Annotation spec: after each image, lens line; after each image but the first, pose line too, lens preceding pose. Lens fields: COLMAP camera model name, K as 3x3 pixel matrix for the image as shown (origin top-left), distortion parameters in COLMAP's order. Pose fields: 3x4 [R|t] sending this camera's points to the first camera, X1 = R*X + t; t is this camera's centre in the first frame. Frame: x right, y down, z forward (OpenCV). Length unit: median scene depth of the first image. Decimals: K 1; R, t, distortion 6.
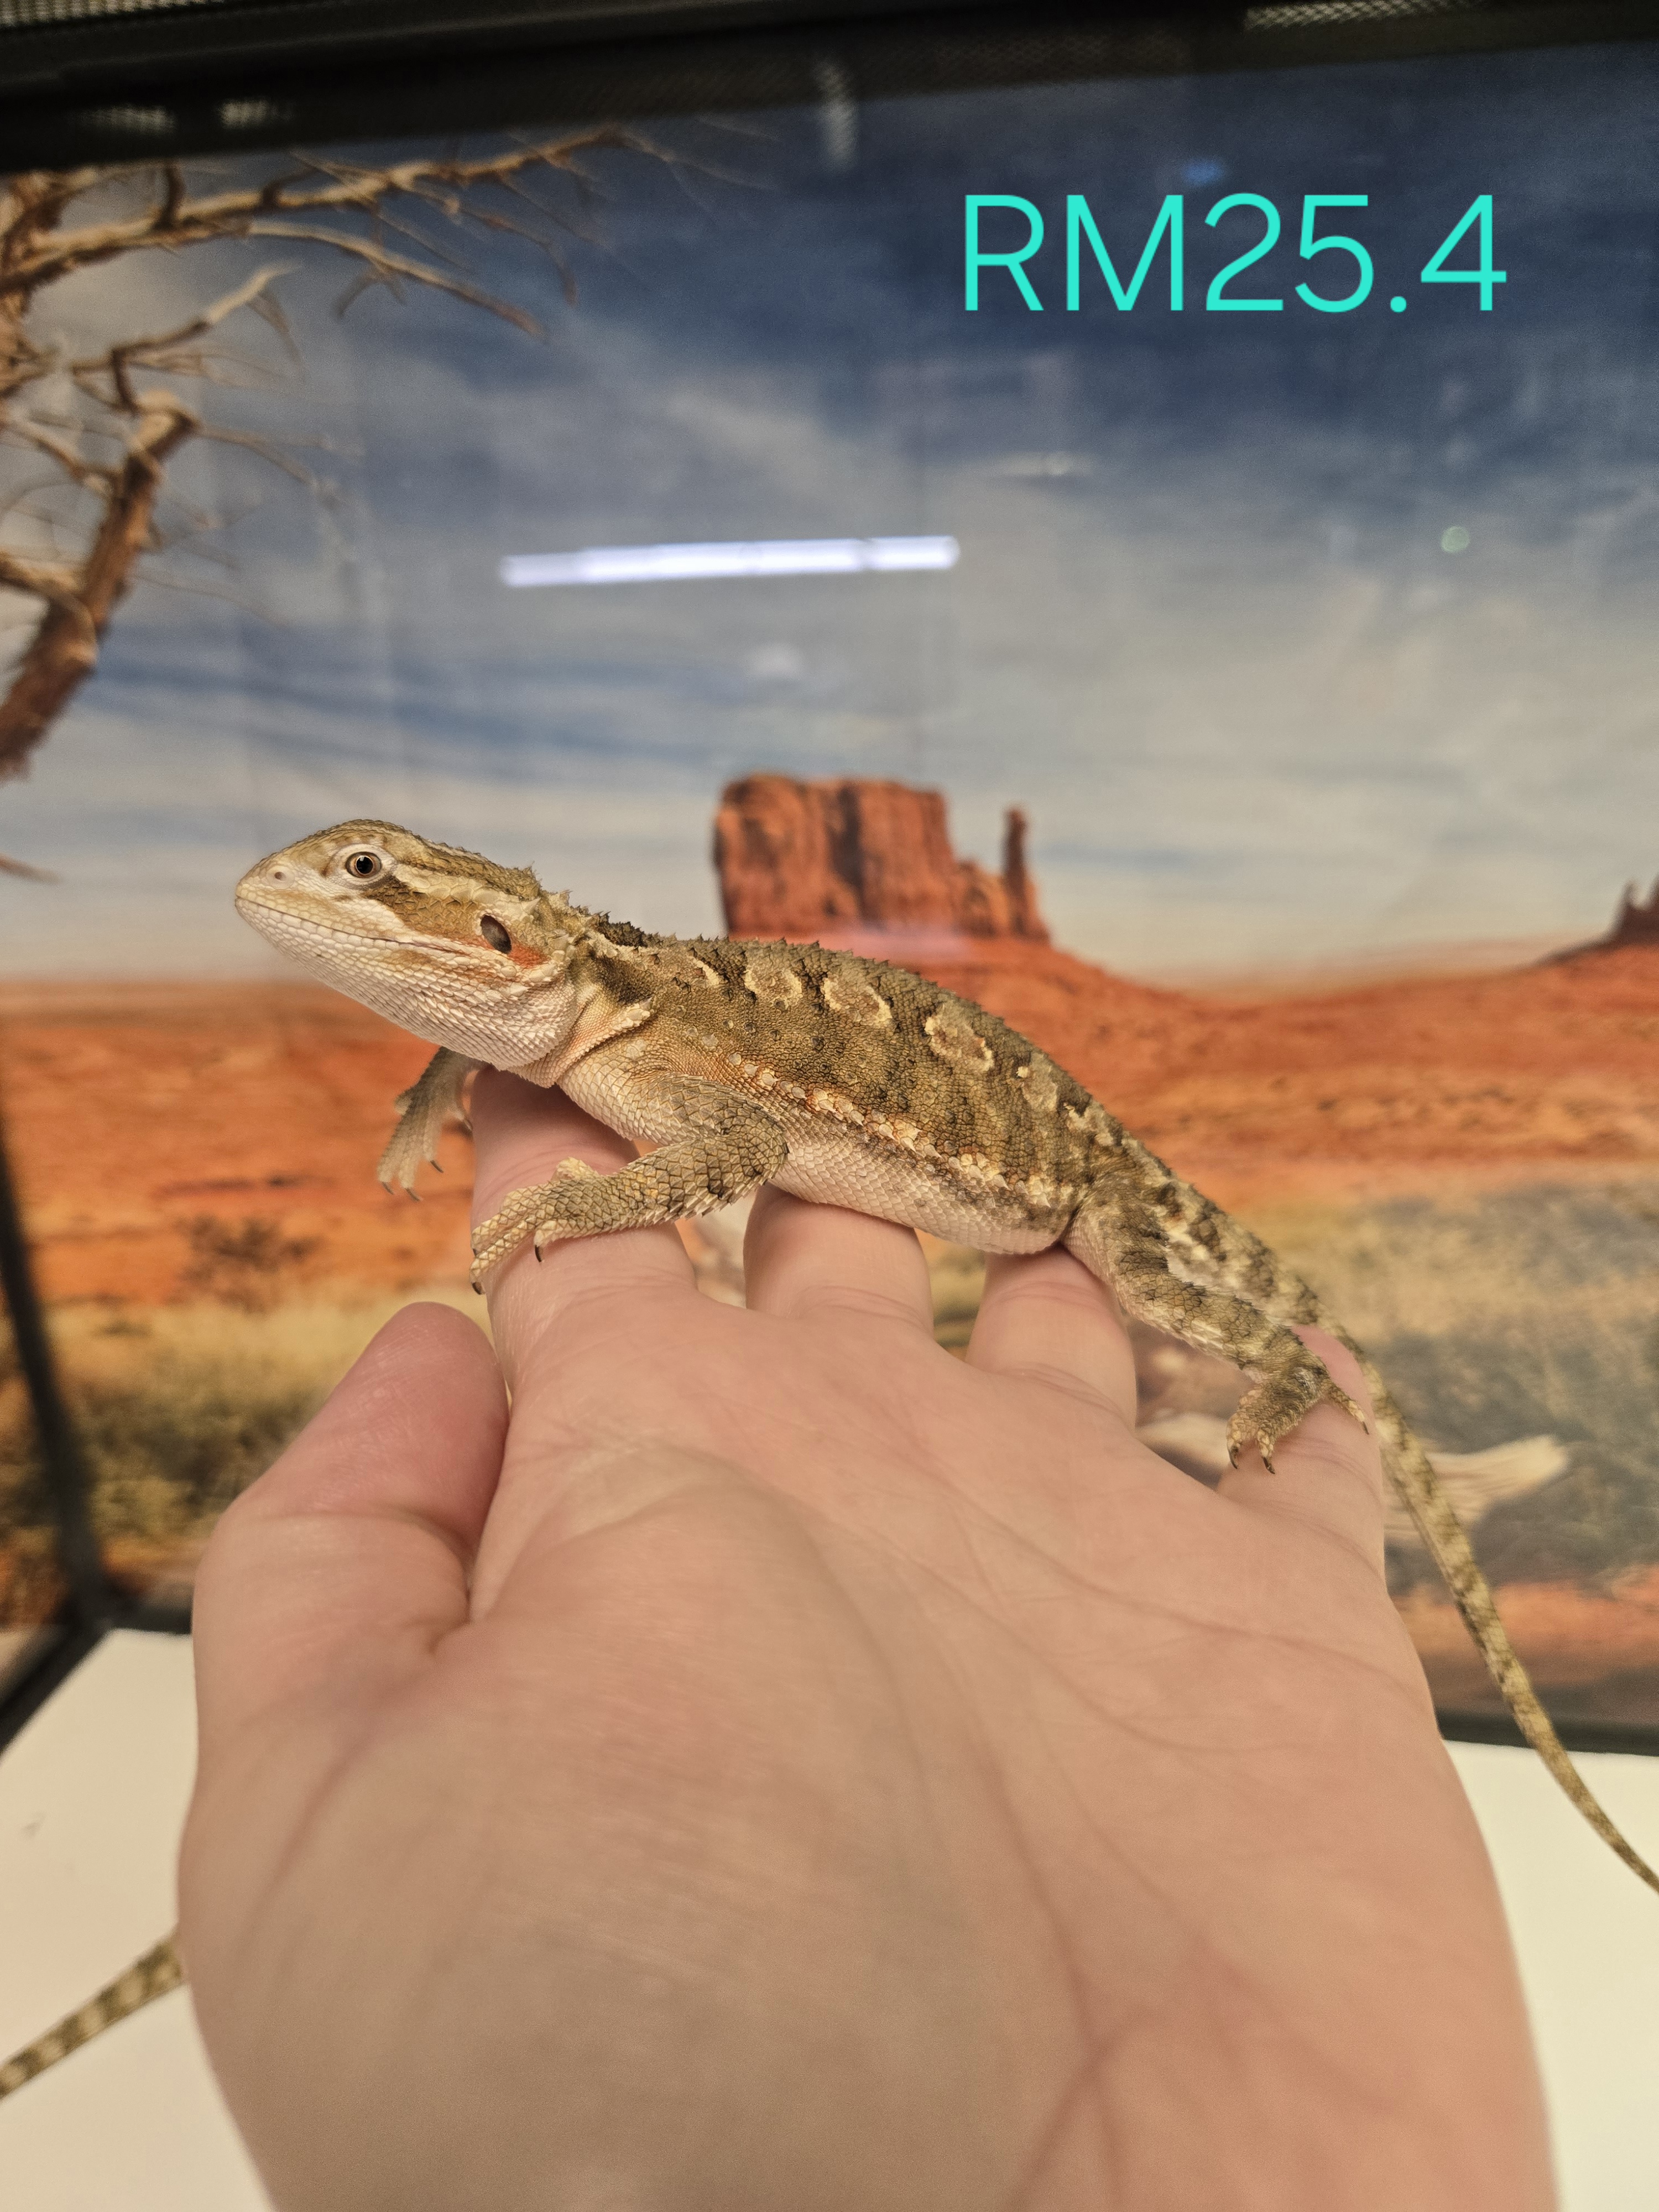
lens RADIAL K [[1488.1, 0, 832.8], [0, 1488.1, 1121.6], [0, 0, 1]] dist [0.017145, -0.029675]
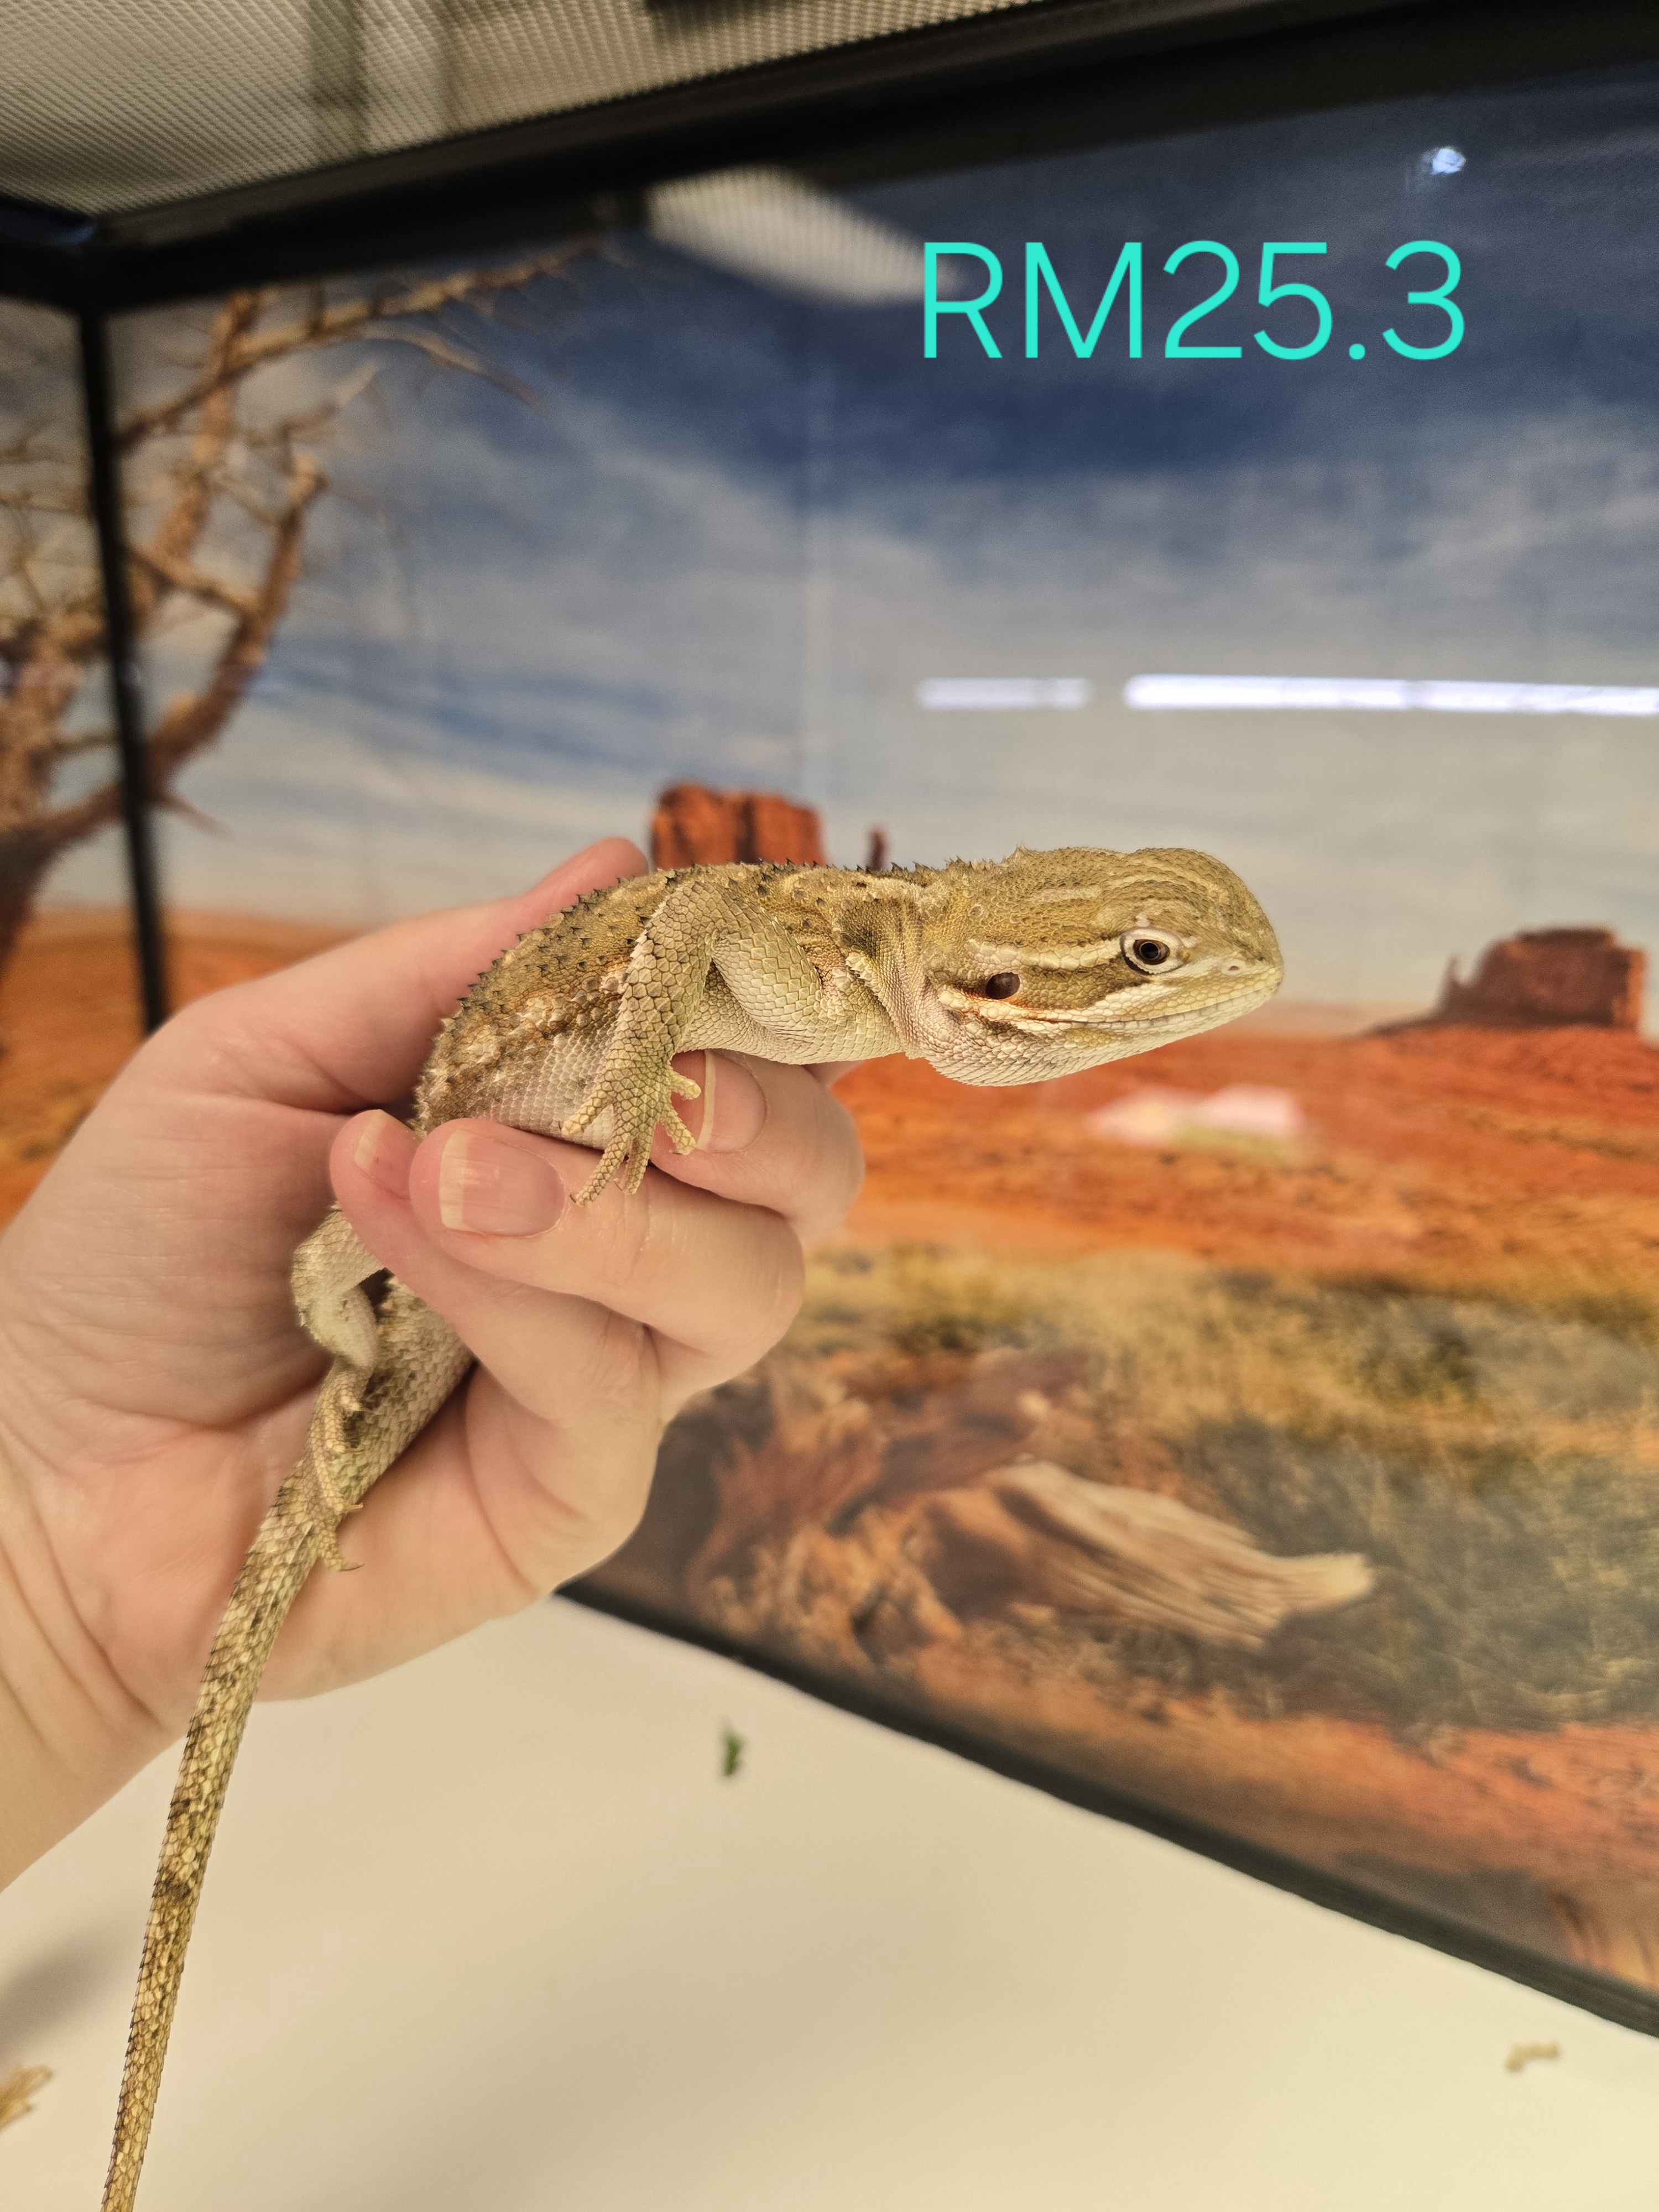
lens RADIAL K [[1488.1, 0, 862.8], [0, 1488.1, 1102.4], [0, 0, 1]] dist [0.017145, -0.029675]
pose [[0.930847, 0.145234, -0.335308, 0.482352], [-0.174653, 0.982852, -0.059146, 0.047187], [0.320968, 0.113618, 0.940250, 0.006573]]
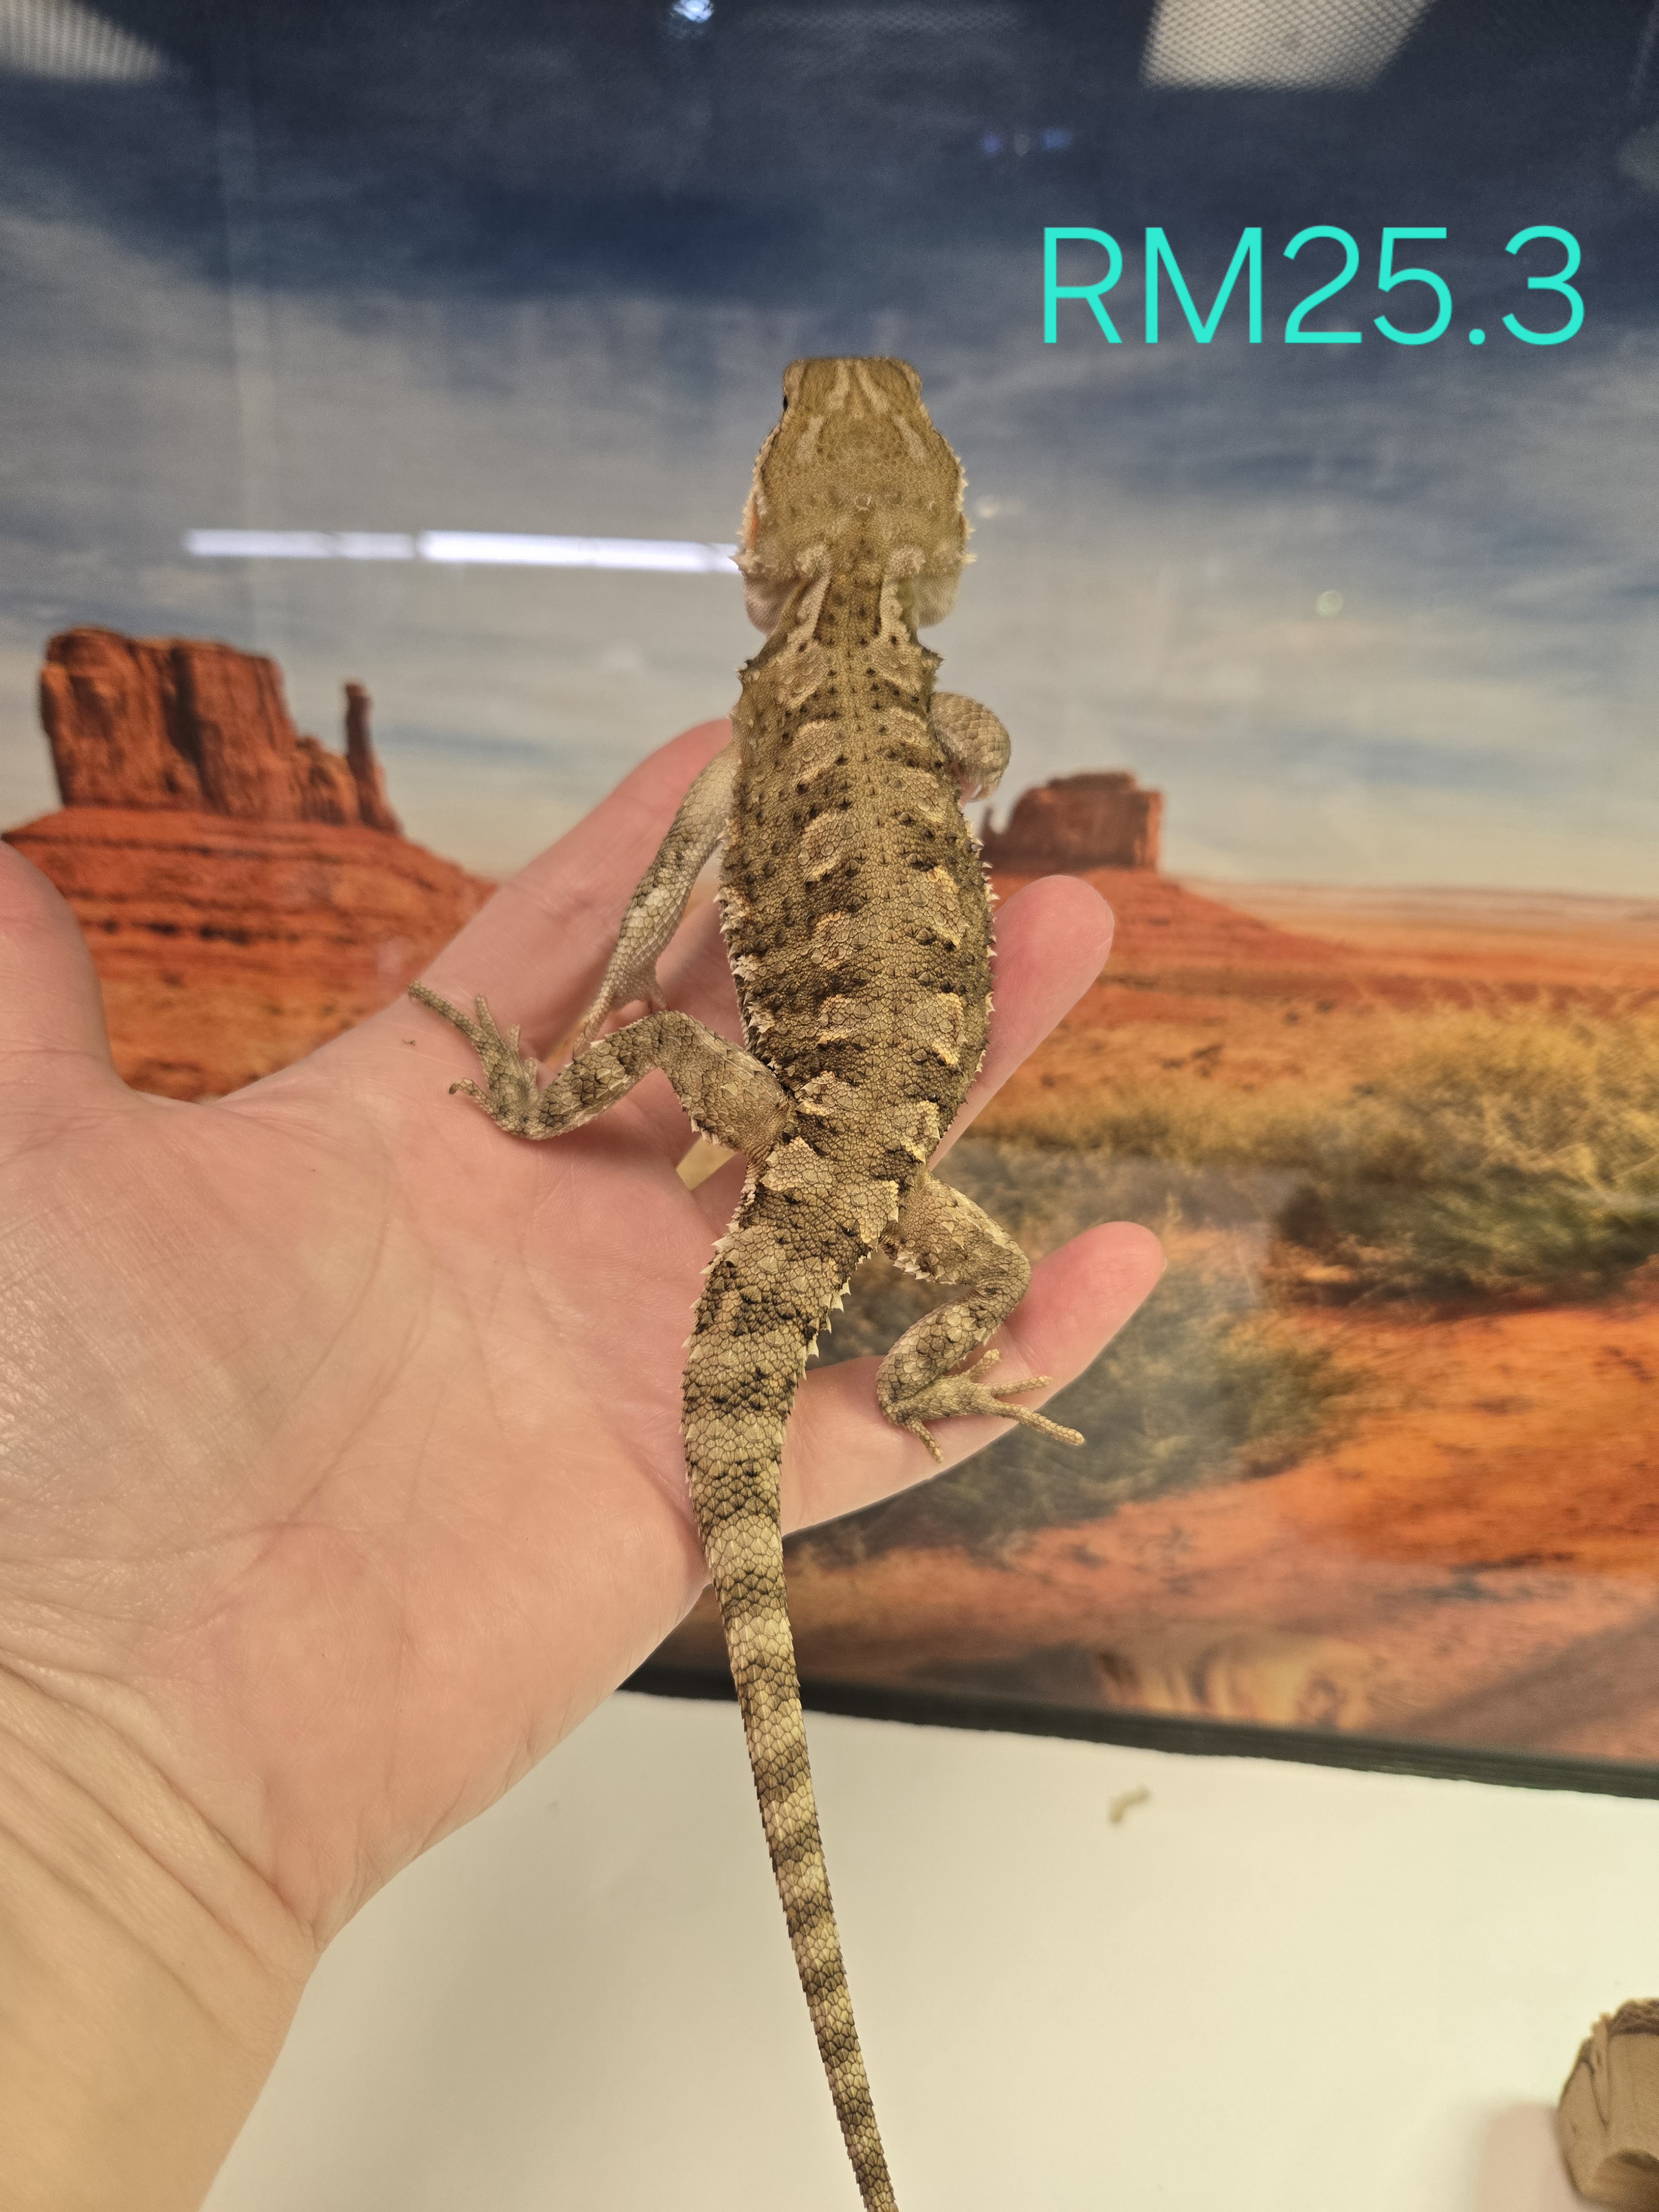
lens RADIAL K [[1488.1, 0, 827.1], [0, 1488.1, 1097.0], [0, 0, 1]] dist [0.017145, -0.029675]
pose [[0.994992, 0.055066, 0.083421, 0.337843], [-0.053108, 0.998263, -0.025510, 0.052718], [-0.084681, 0.020952, 0.996188, 0.054686]]
